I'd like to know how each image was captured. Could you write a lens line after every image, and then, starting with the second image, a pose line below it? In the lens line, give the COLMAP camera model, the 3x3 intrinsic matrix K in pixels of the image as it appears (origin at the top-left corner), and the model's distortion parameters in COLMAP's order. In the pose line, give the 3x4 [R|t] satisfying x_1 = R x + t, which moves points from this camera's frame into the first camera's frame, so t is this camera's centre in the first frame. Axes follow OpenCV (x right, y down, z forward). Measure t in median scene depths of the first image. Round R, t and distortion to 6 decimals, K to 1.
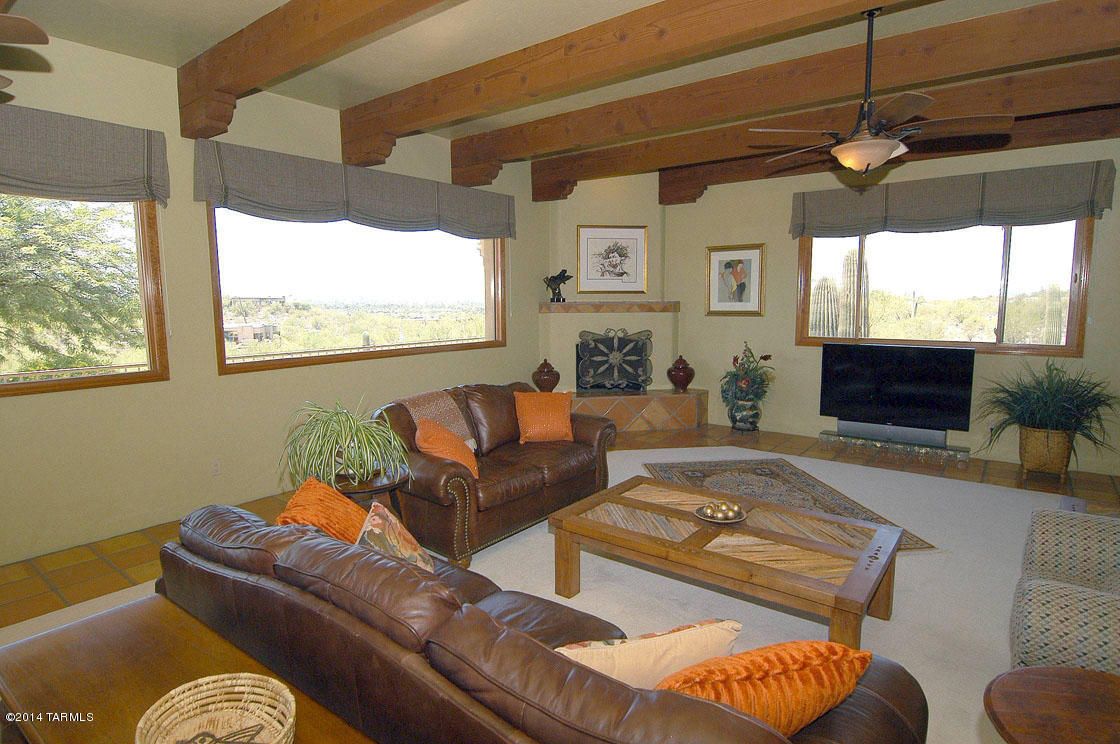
lens RADIAL K [[603.3, 0, 563.2], [0, 603.3, 371.3], [0, 0, 1]] dist [-0.014366, -0.002251]
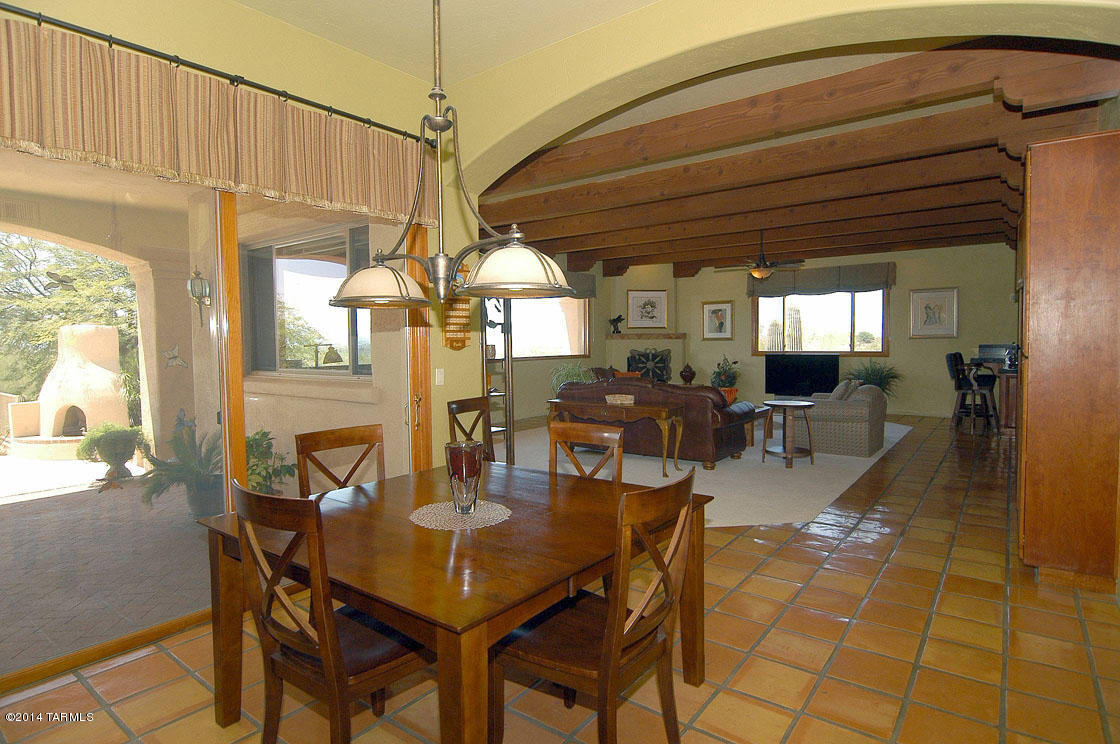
lens RADIAL K [[603.3, 0, 563.8], [0, 603.3, 374.3], [0, 0, 1]] dist [-0.014366, -0.002251]
pose [[0.999960, -0.008813, 0.001243, -0.168461], [0.008869, 0.998397, -0.055906, 0.101023], [-0.000748, 0.055915, 0.998435, -0.748512]]
